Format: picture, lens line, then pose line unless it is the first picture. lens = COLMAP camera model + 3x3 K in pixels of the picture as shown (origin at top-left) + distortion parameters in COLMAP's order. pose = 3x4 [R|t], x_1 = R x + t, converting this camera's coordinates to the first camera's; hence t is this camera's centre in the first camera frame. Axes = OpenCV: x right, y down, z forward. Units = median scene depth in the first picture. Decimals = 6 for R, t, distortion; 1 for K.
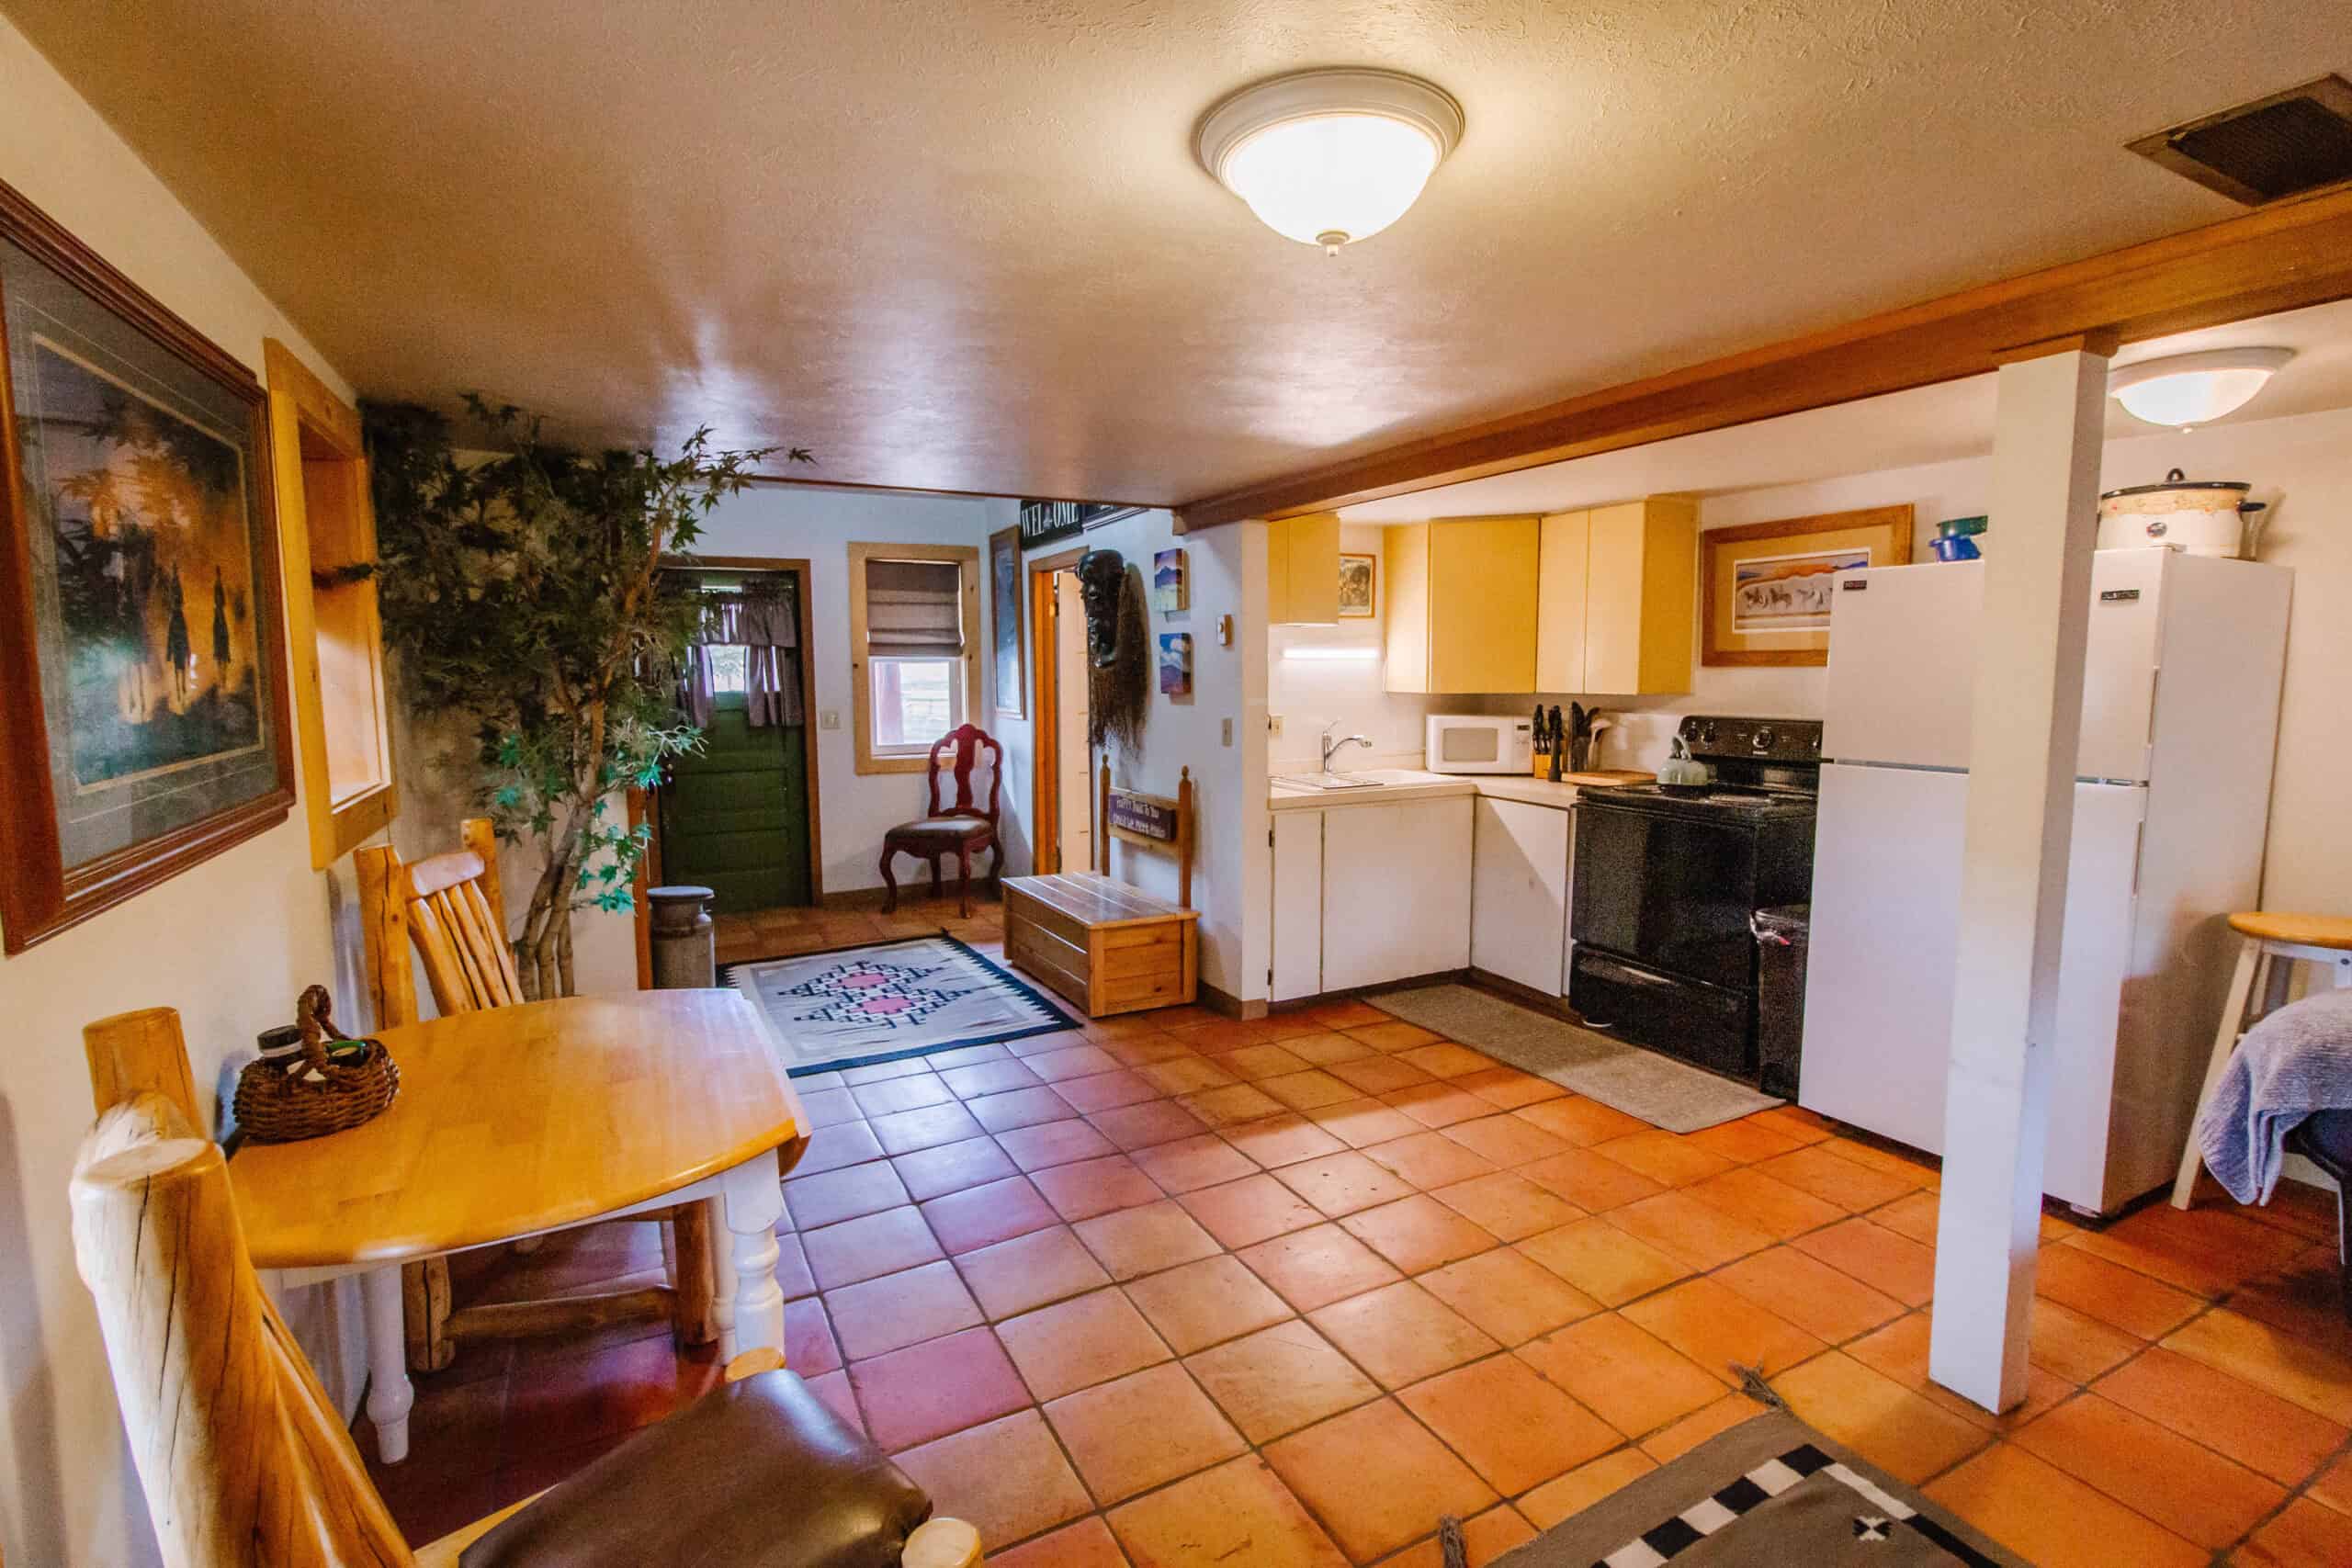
lens RADIAL K [[1094.1, 0, 1162.3], [0, 1094.1, 771.9], [0, 0, 1]] dist [-0.002040, -0.011738]
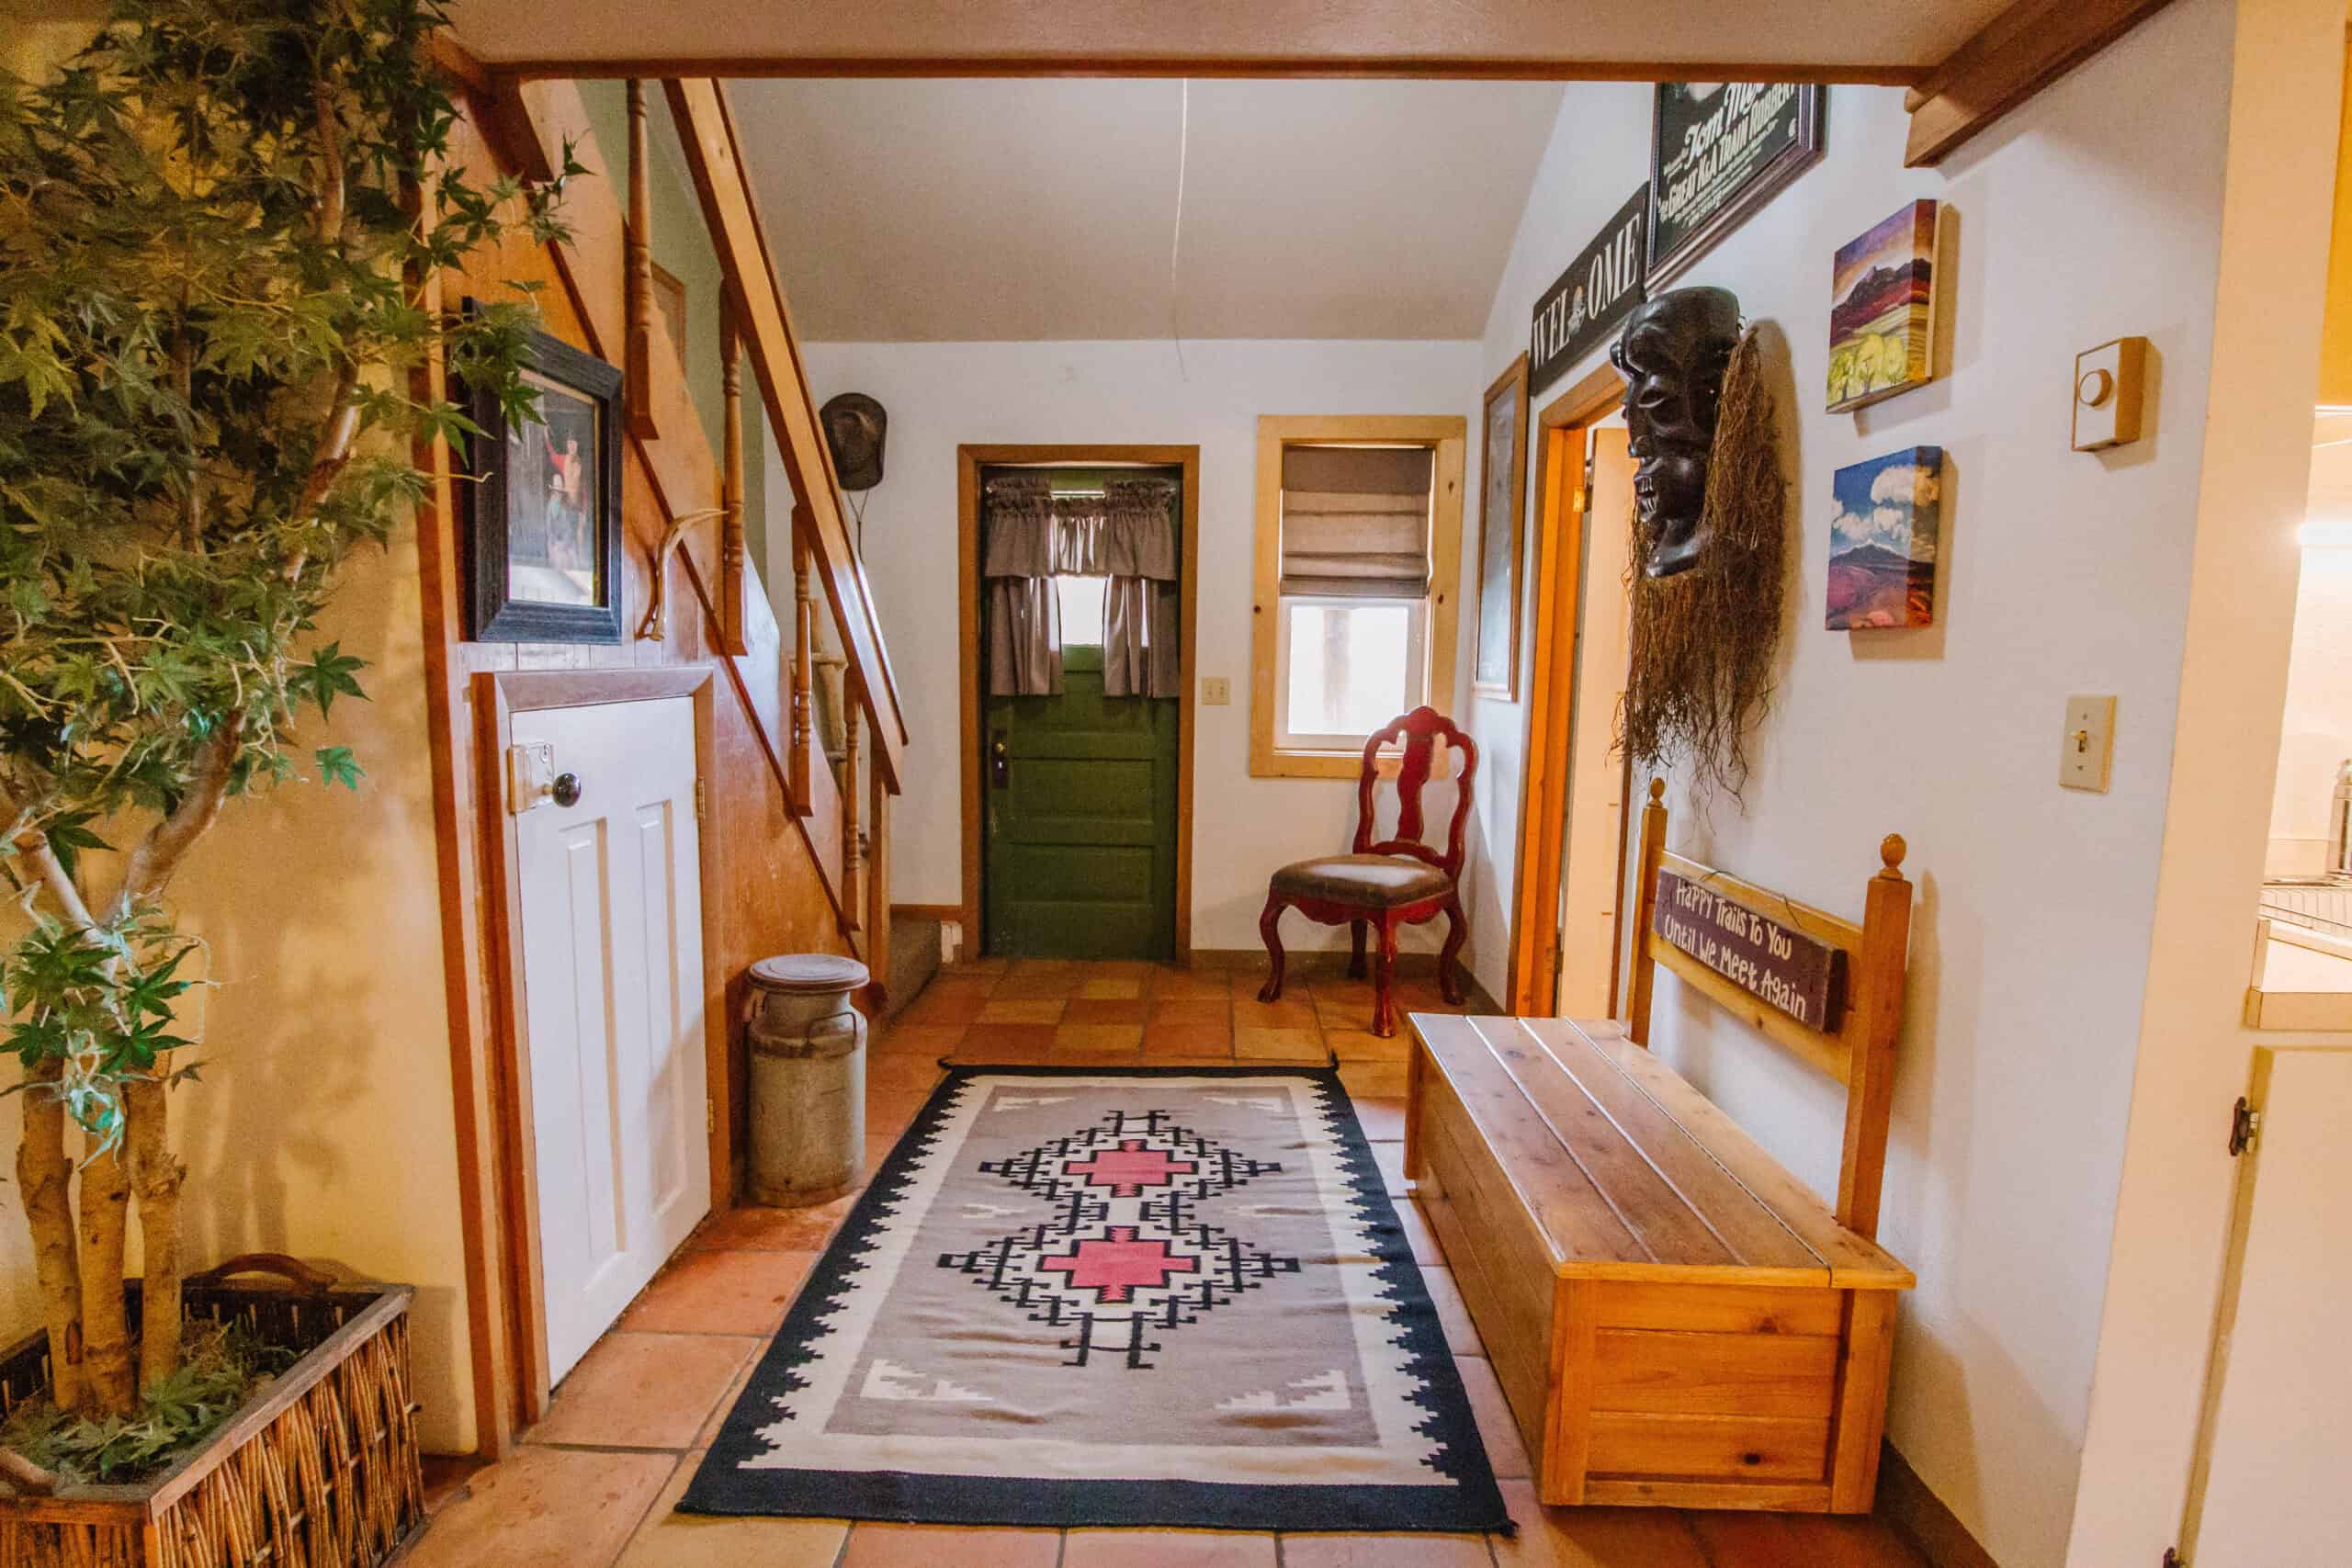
lens RADIAL K [[1146.9, 0, 1148.5], [0, 1146.9, 780.1], [0, 0, 1]] dist [-0.000831, -0.014822]
pose [[0.881668, 0.073405, -0.466126, -0.016772], [-0.067904, 0.997281, 0.028614, -0.014151], [0.466959, 0.006424, 0.884256, 0.476999]]
